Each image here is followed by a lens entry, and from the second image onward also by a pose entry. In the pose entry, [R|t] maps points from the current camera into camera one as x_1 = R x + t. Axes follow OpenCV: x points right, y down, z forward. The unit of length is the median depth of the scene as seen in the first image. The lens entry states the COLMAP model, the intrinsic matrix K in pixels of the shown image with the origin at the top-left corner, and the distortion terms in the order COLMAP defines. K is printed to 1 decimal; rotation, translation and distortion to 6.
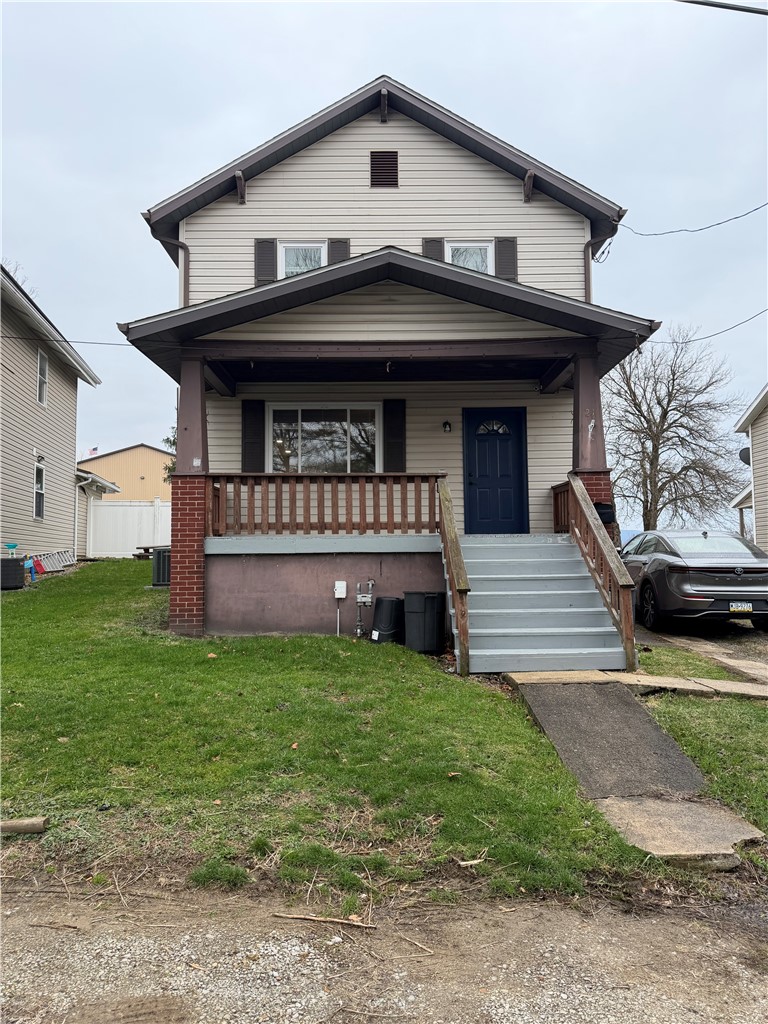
lens RADIAL K [[717.1, 0, 382.5], [0, 717.1, 519.1], [0, 0, 1]] dist [0.066840, -0.052825]
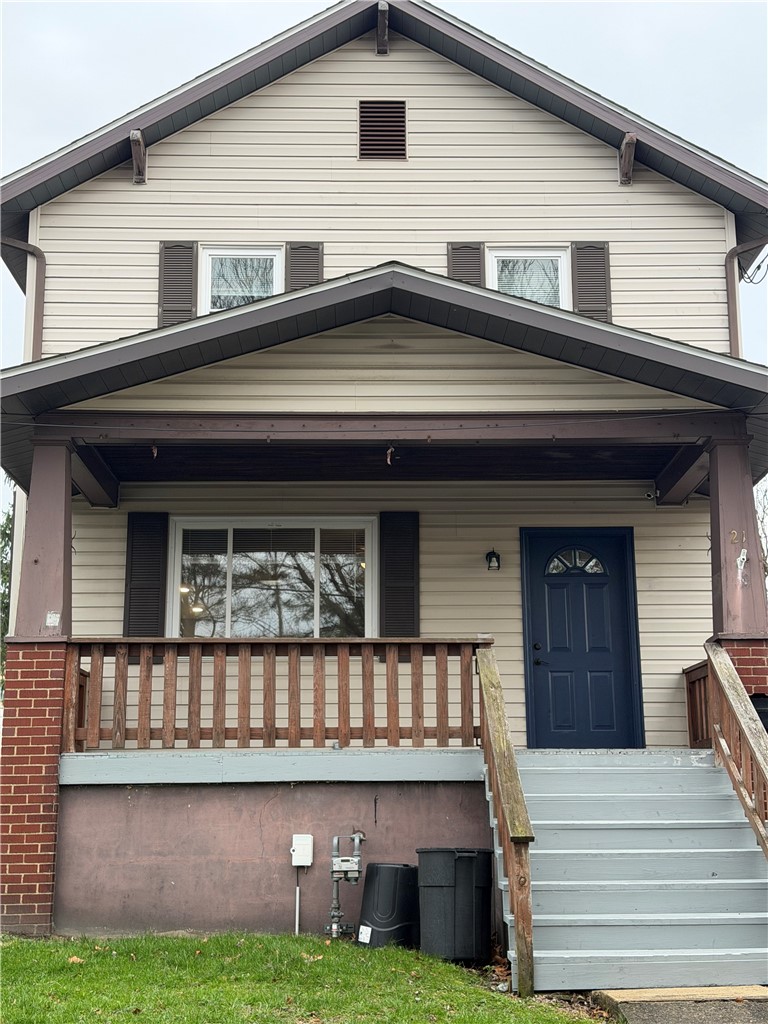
lens RADIAL K [[1430.6, 0, 381.2], [0, 1430.6, 504.3], [0, 0, 1]] dist [0.123933, 0.000000]
pose [[0.999965, 0.005284, 0.006518, -0.006050], [-0.004085, 0.985107, -0.171894, 0.024861], [-0.007329, 0.171861, 0.985094, -0.131662]]
